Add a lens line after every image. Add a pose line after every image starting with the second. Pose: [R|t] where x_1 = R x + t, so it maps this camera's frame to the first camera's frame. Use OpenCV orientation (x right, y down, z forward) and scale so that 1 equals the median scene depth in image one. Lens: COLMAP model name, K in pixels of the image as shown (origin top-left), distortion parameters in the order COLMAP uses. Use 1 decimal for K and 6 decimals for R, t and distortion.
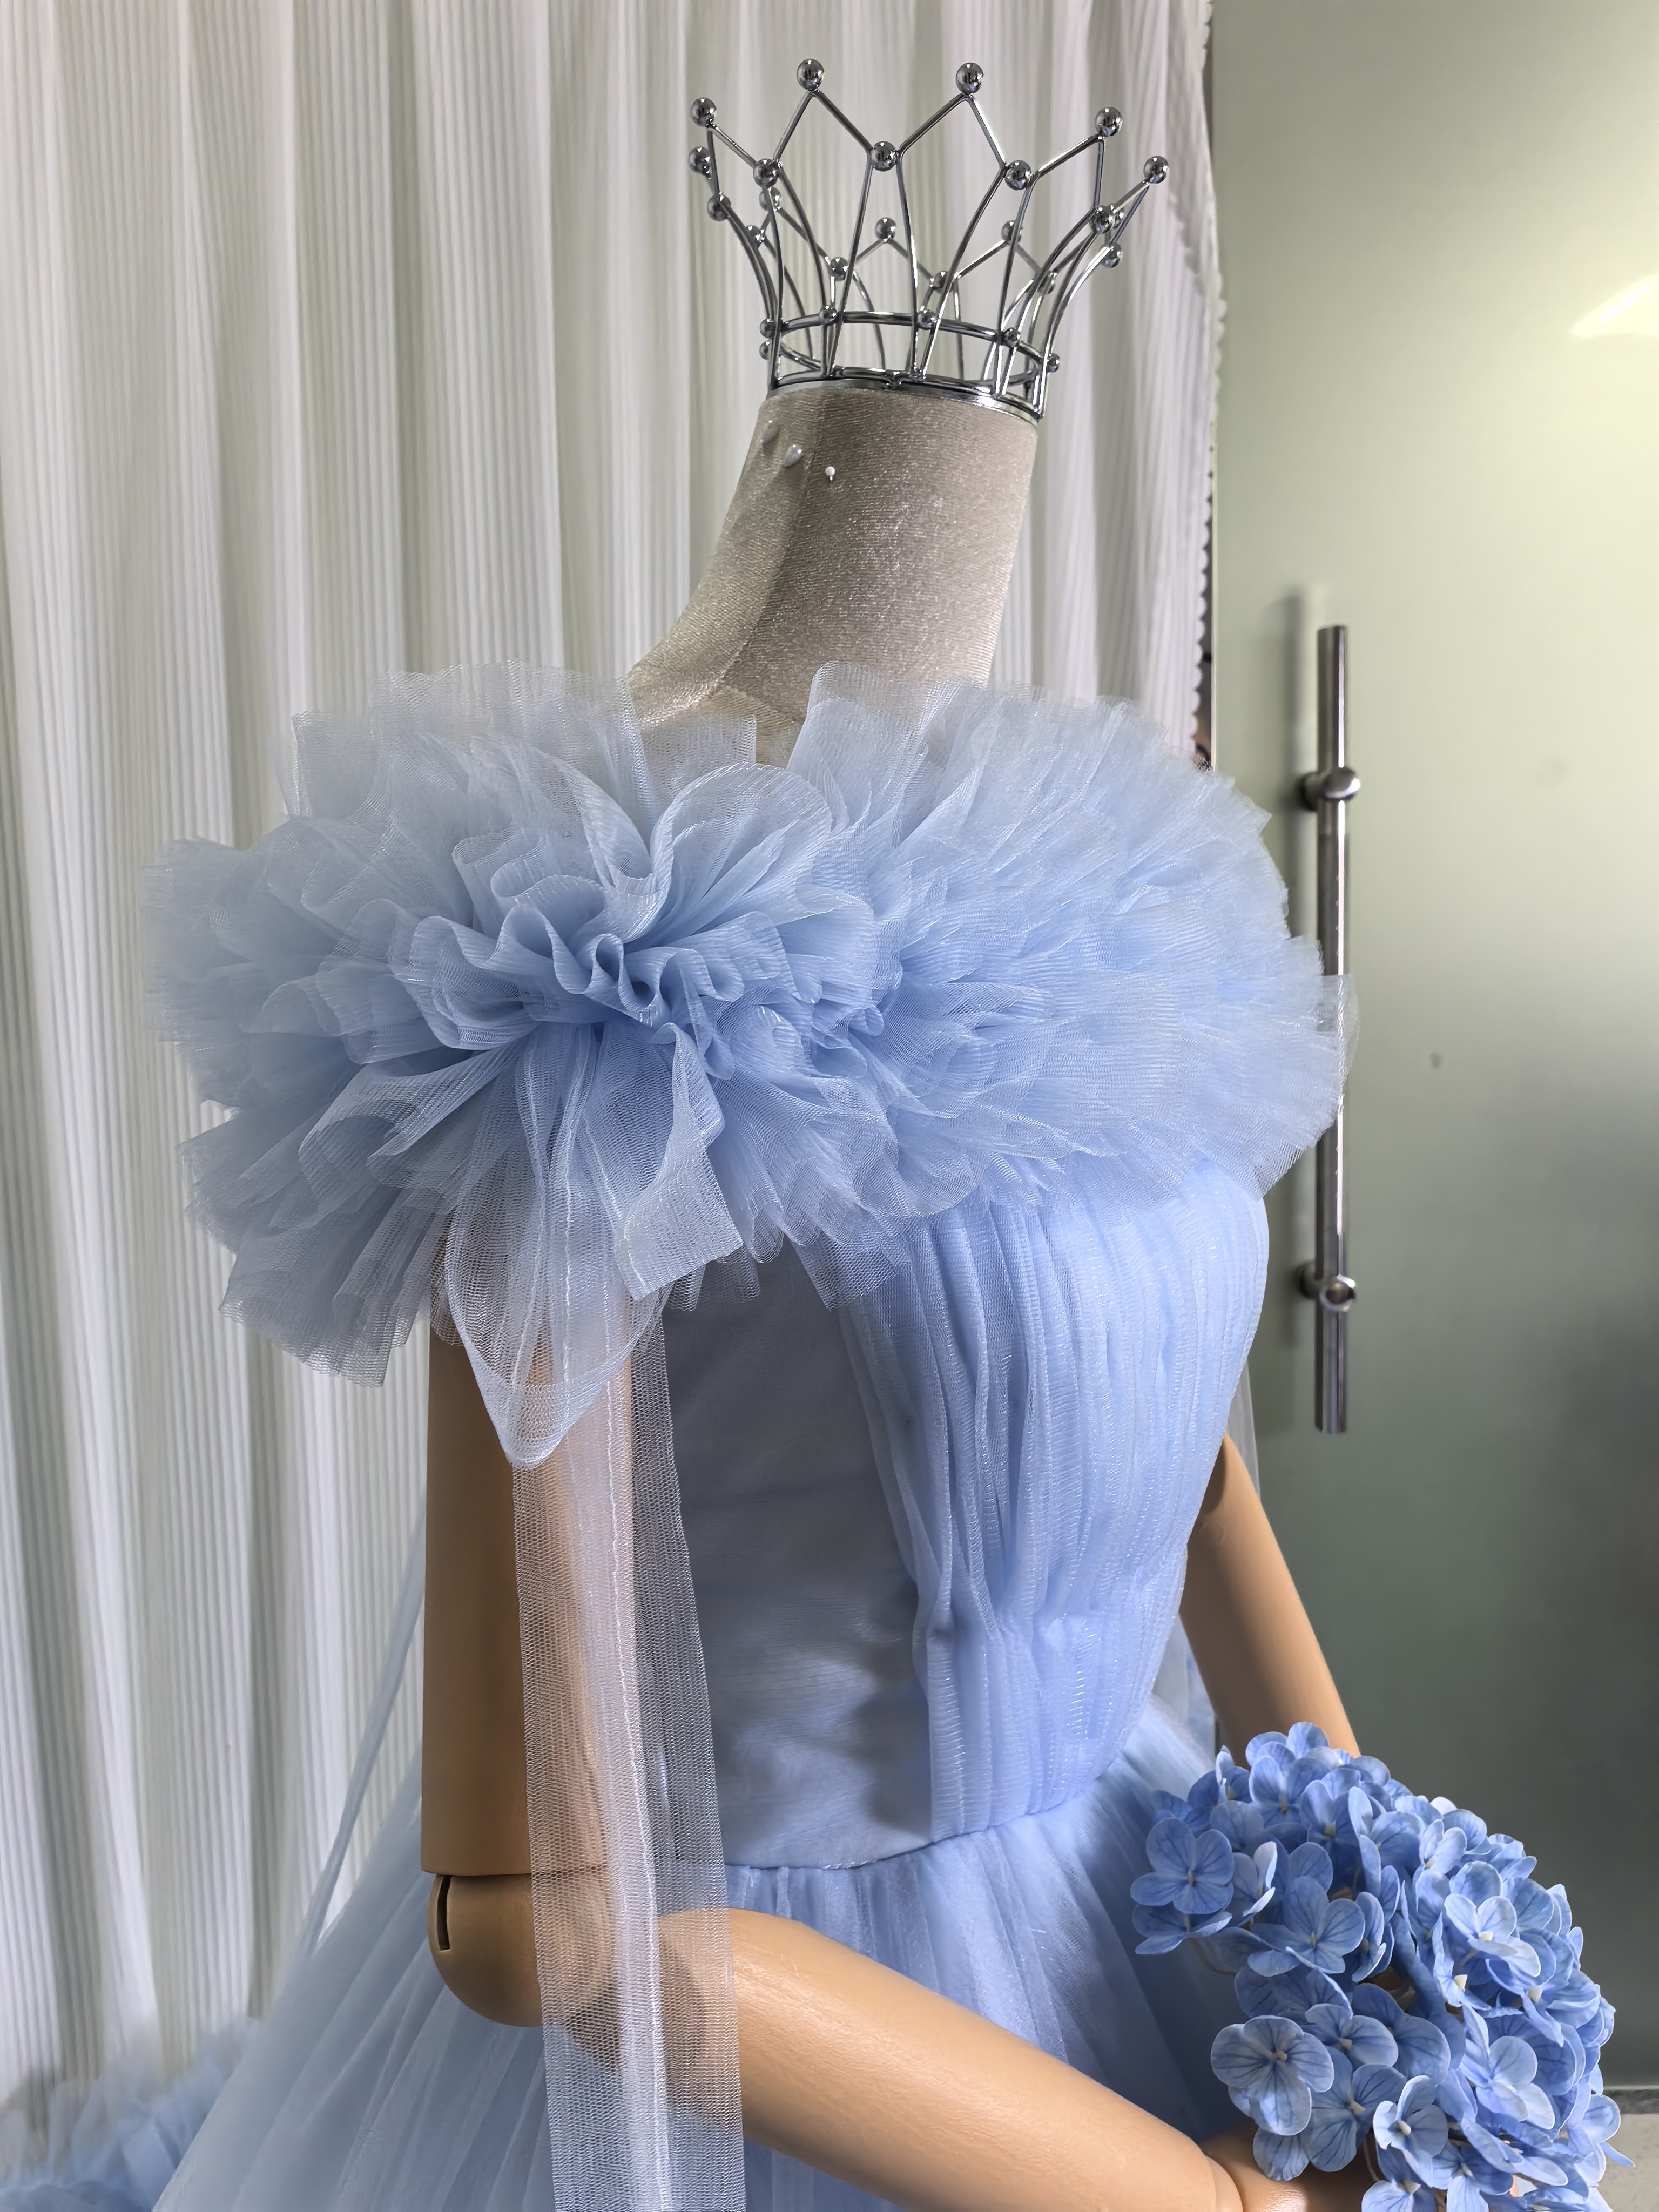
lens RADIAL K [[1823.1, 0, 816.2], [0, 1823.1, 1099.5], [0, 0, 1]] dist [0.052500, -0.086208]
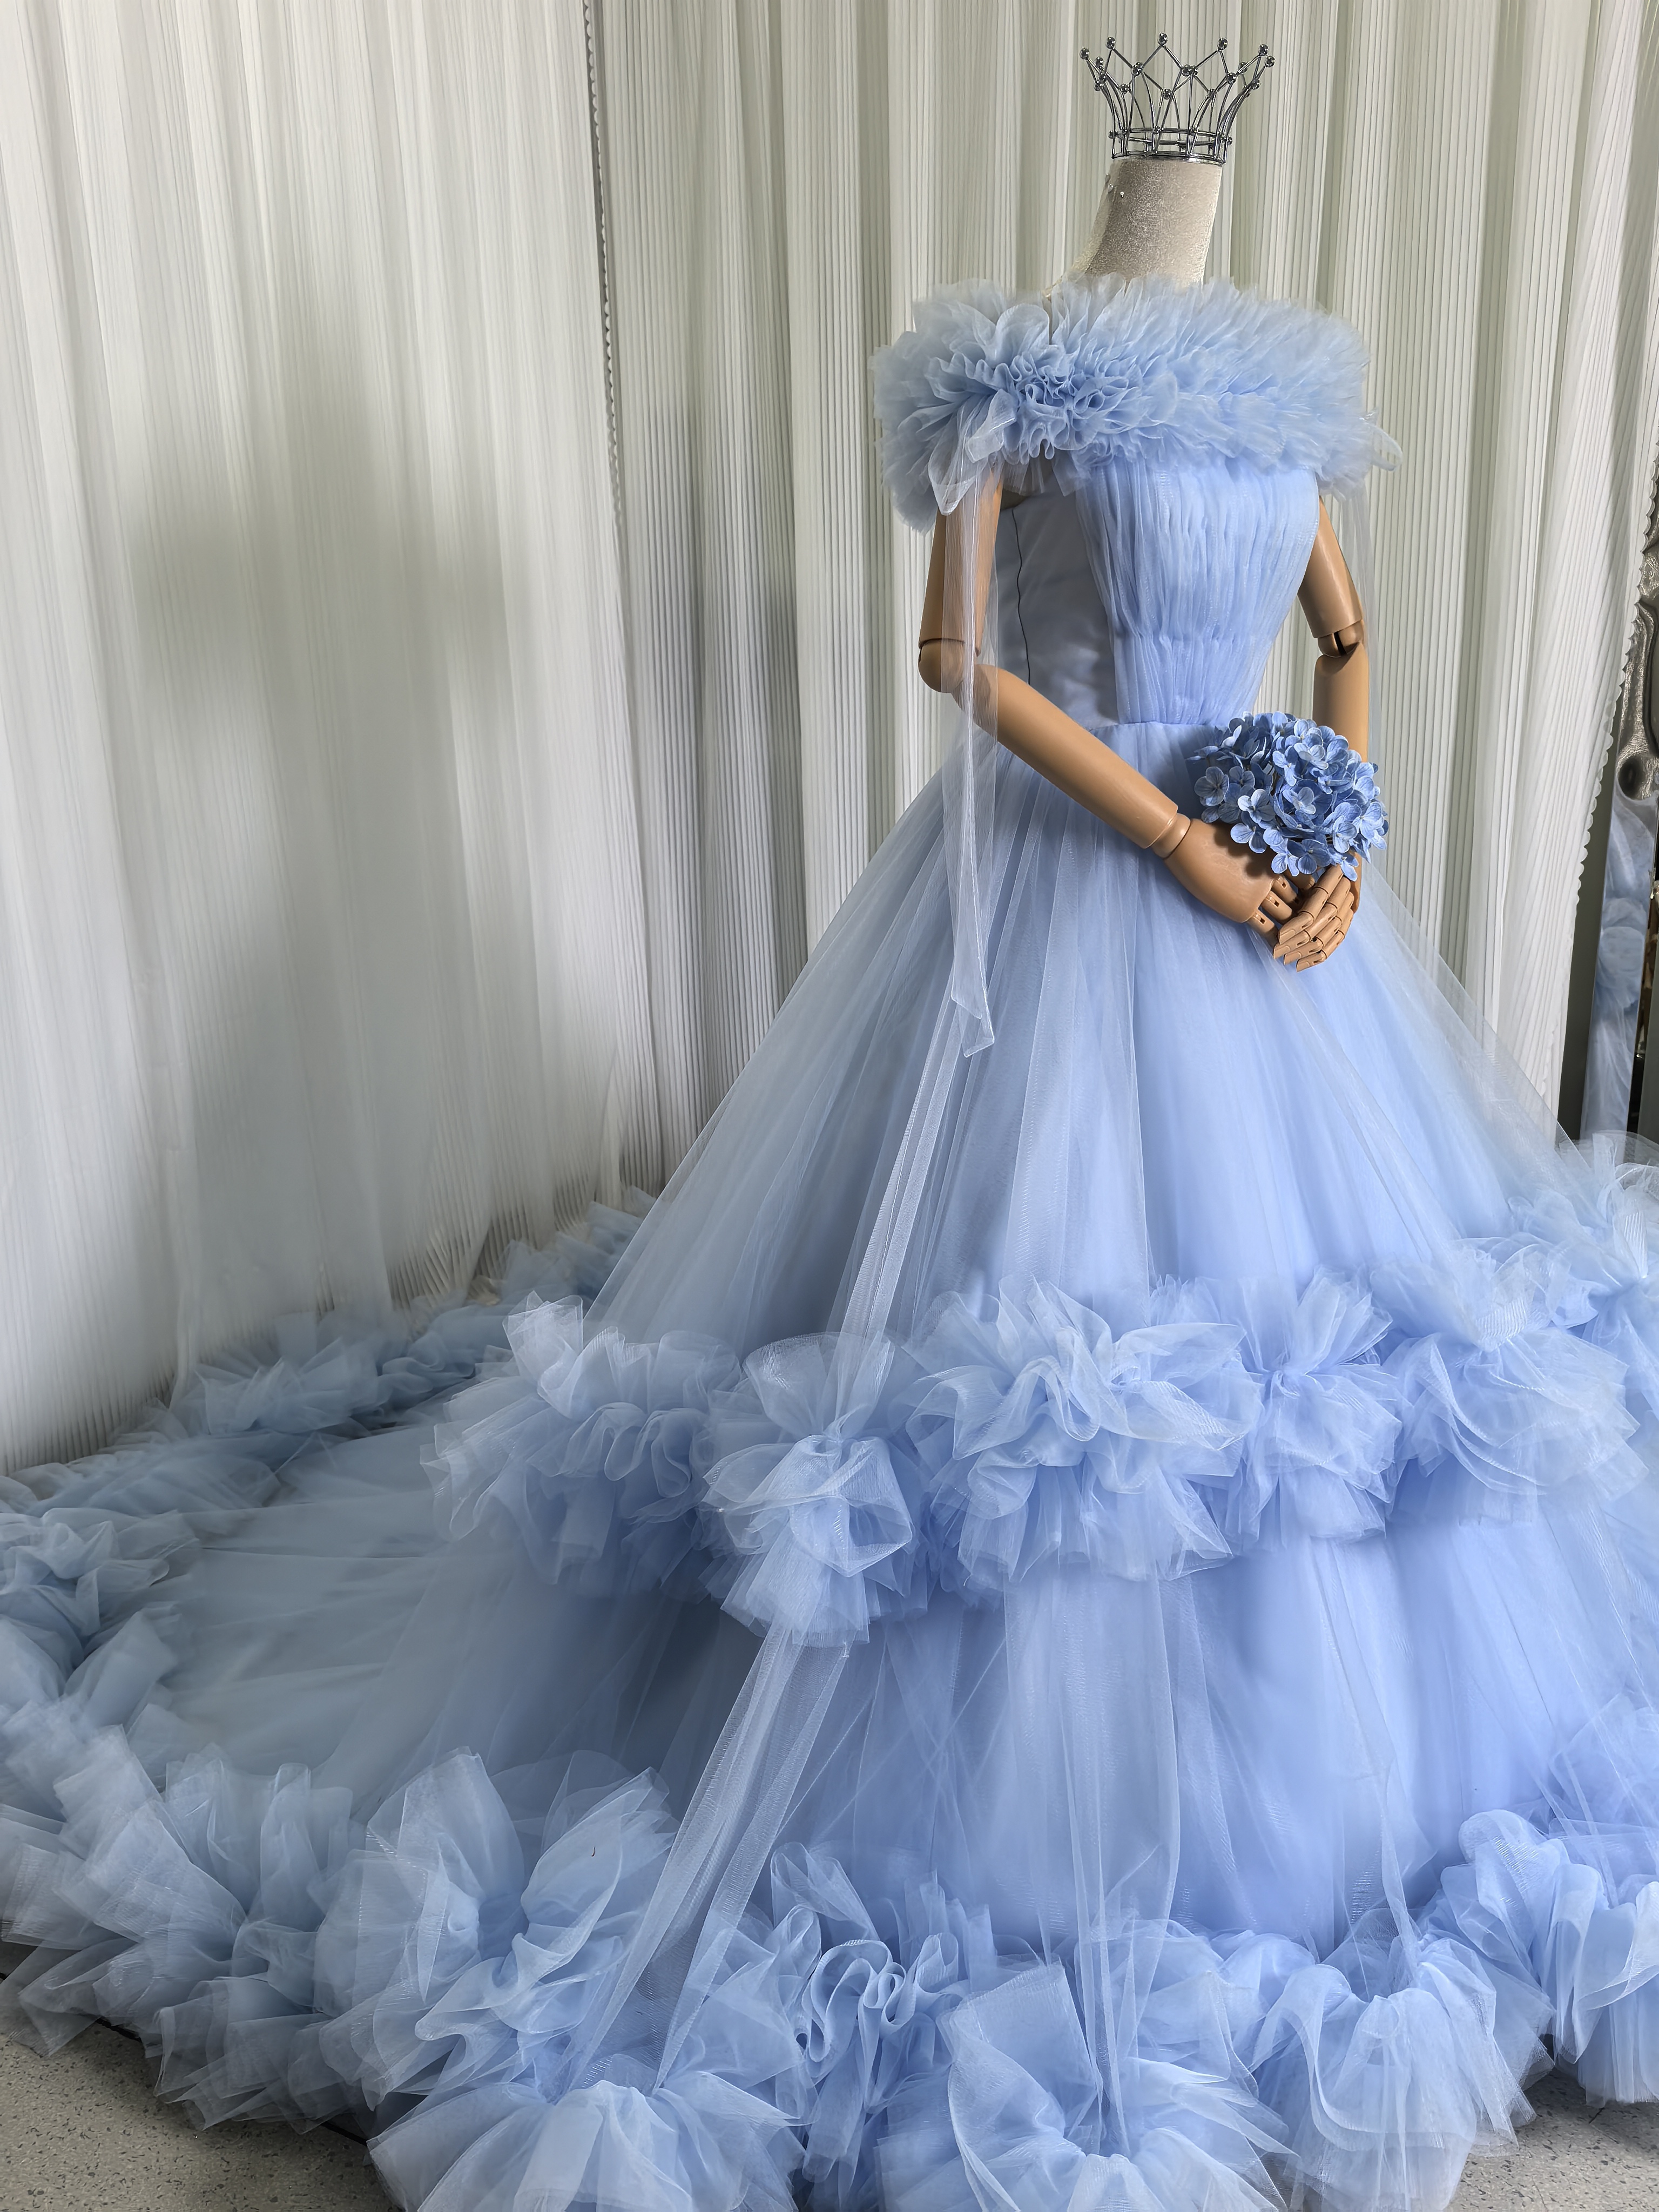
lens RADIAL K [[1823.1, 0, 832.7], [0, 1823.1, 1111.5], [0, 0, 1]] dist [0.052500, -0.086208]
pose [[0.887057, 0.128820, -0.443324, 1.060517], [-0.047019, 0.980497, 0.190829, 0.510690], [0.459260, -0.148432, 0.875813, -1.854890]]
